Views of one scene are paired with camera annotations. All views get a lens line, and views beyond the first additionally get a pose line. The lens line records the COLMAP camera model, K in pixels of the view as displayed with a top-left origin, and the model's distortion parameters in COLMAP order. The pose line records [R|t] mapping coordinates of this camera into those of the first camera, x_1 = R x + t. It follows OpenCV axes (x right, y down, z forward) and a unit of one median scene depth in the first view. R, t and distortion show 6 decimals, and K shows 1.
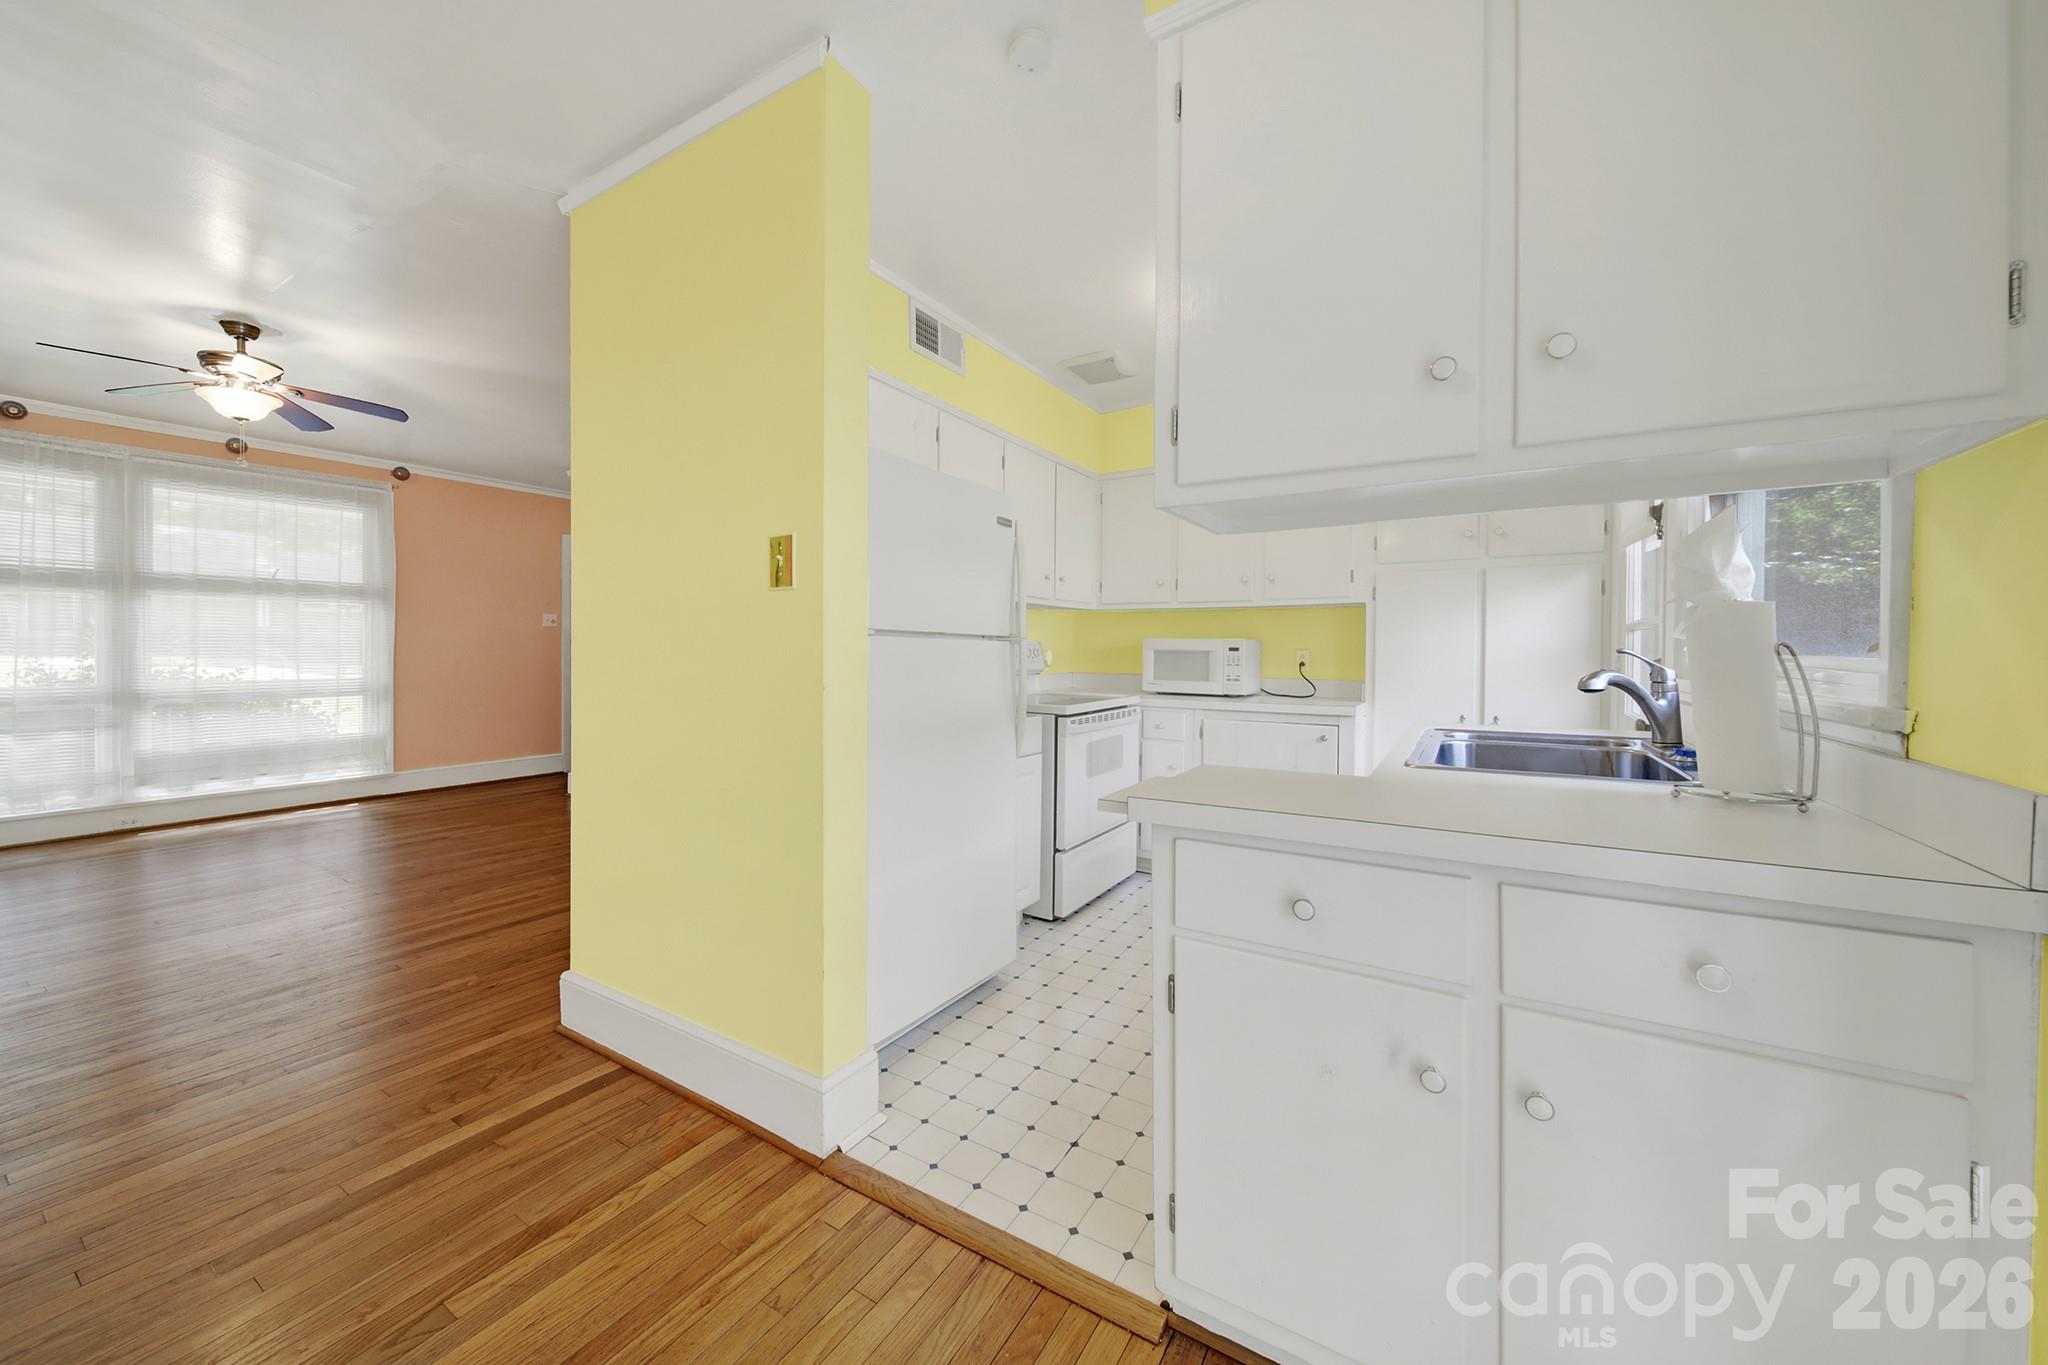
lens RADIAL K [[749.2, 0, 1019.3], [0, 749.2, 660.2], [0, 0, 1]] dist [0.015944, -0.000040]
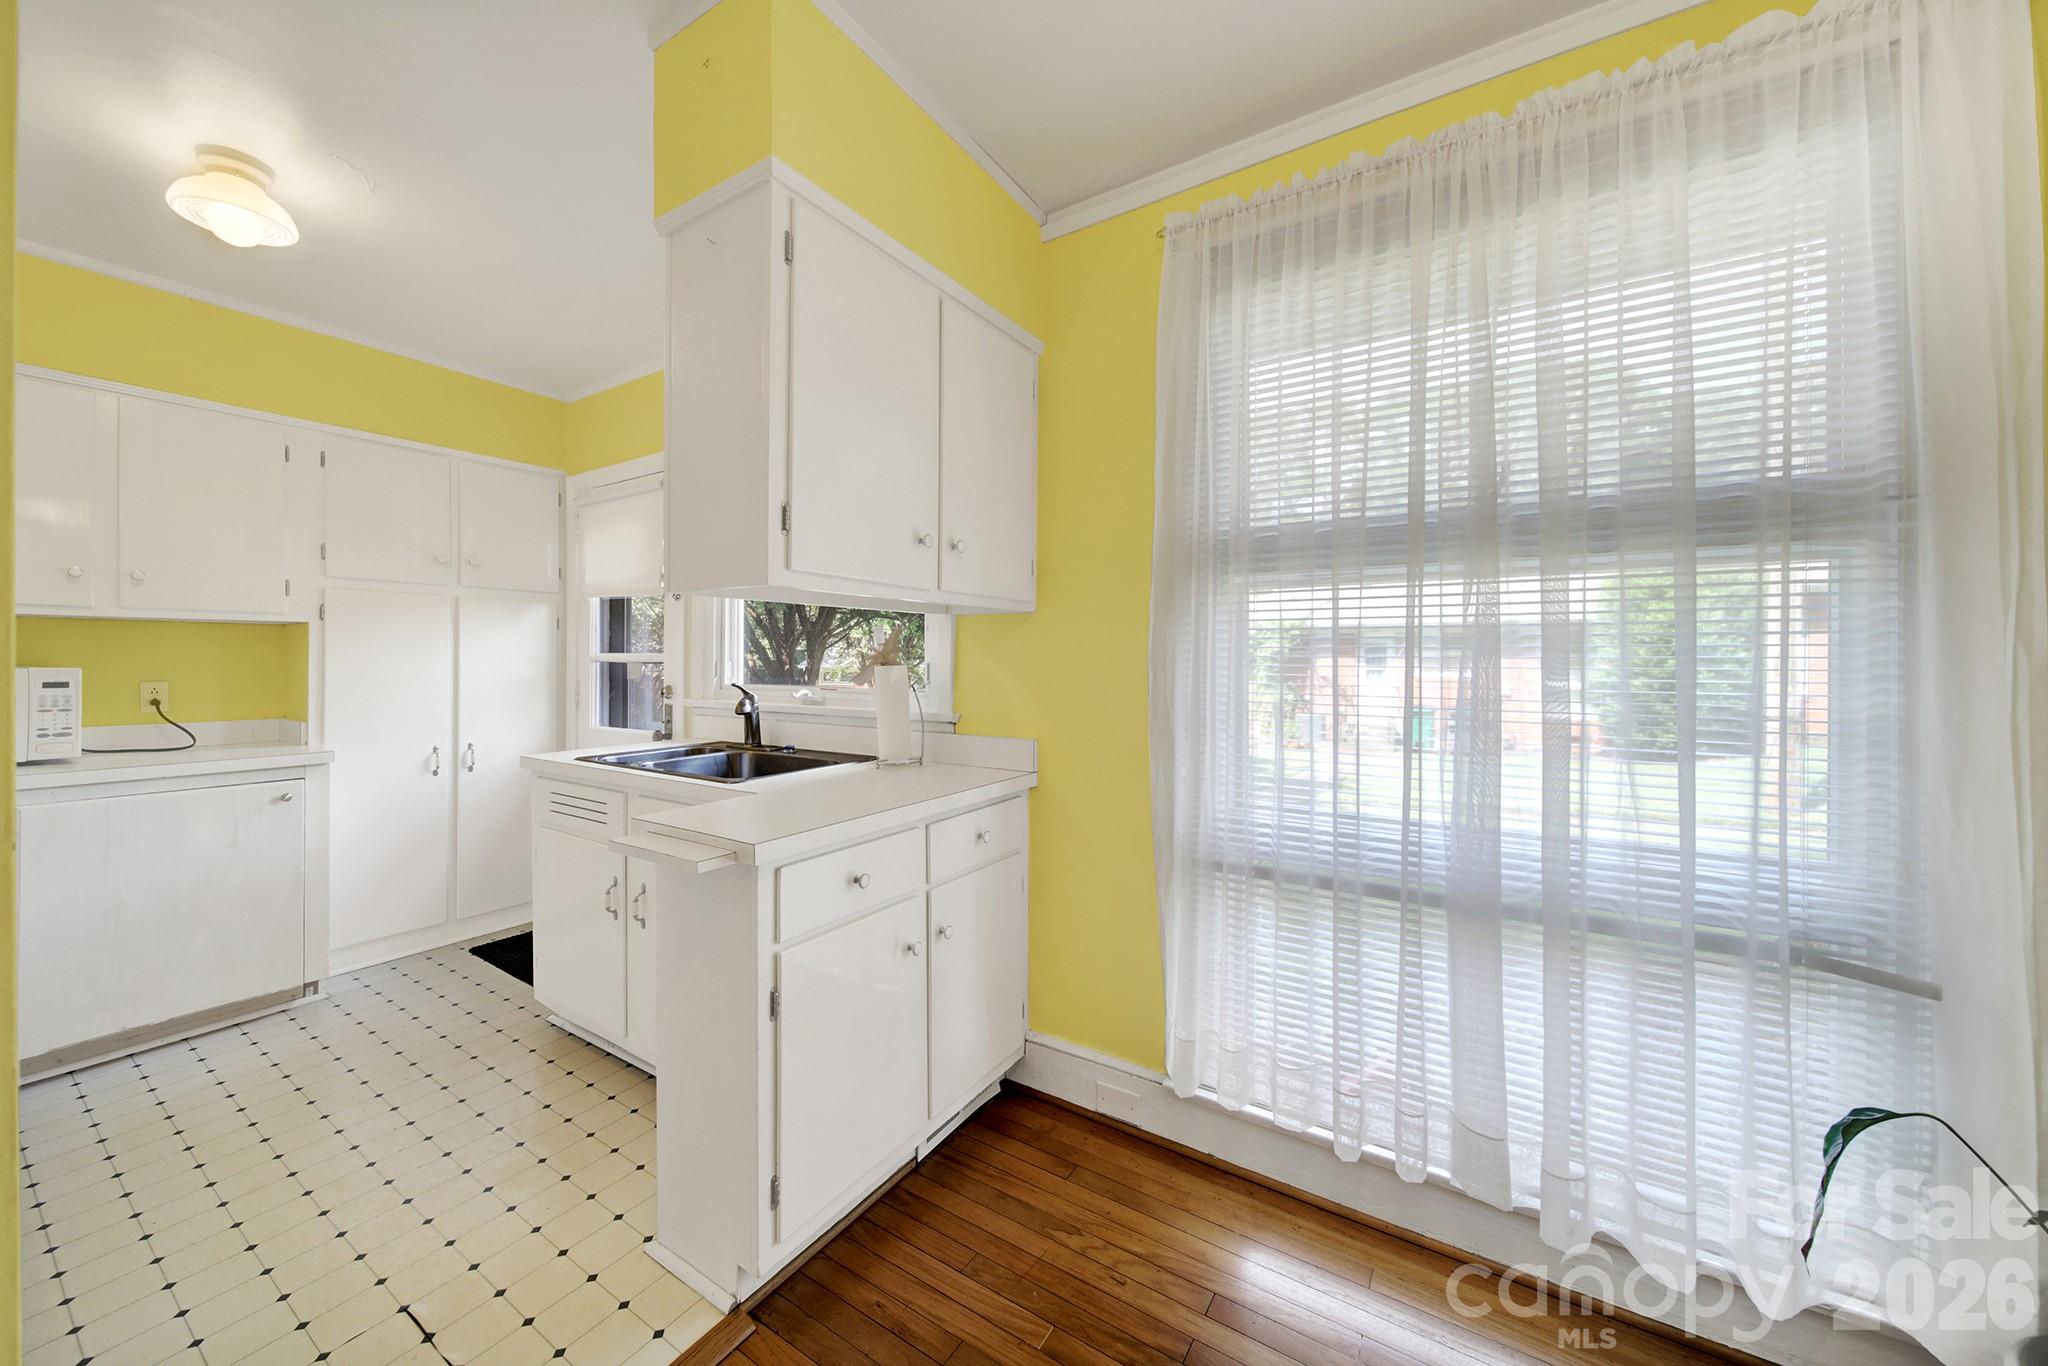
lens RADIAL K [[749.2, 0, 1019.3], [0, 749.2, 660.7], [0, 0, 1]] dist [0.015944, -0.000040]
pose [[0.012084, 0.000042, 0.999927, -0.947701], [0.007777, 0.999970, -0.000136, -0.079501], [-0.999897, 0.007778, 0.012084, 0.608926]]
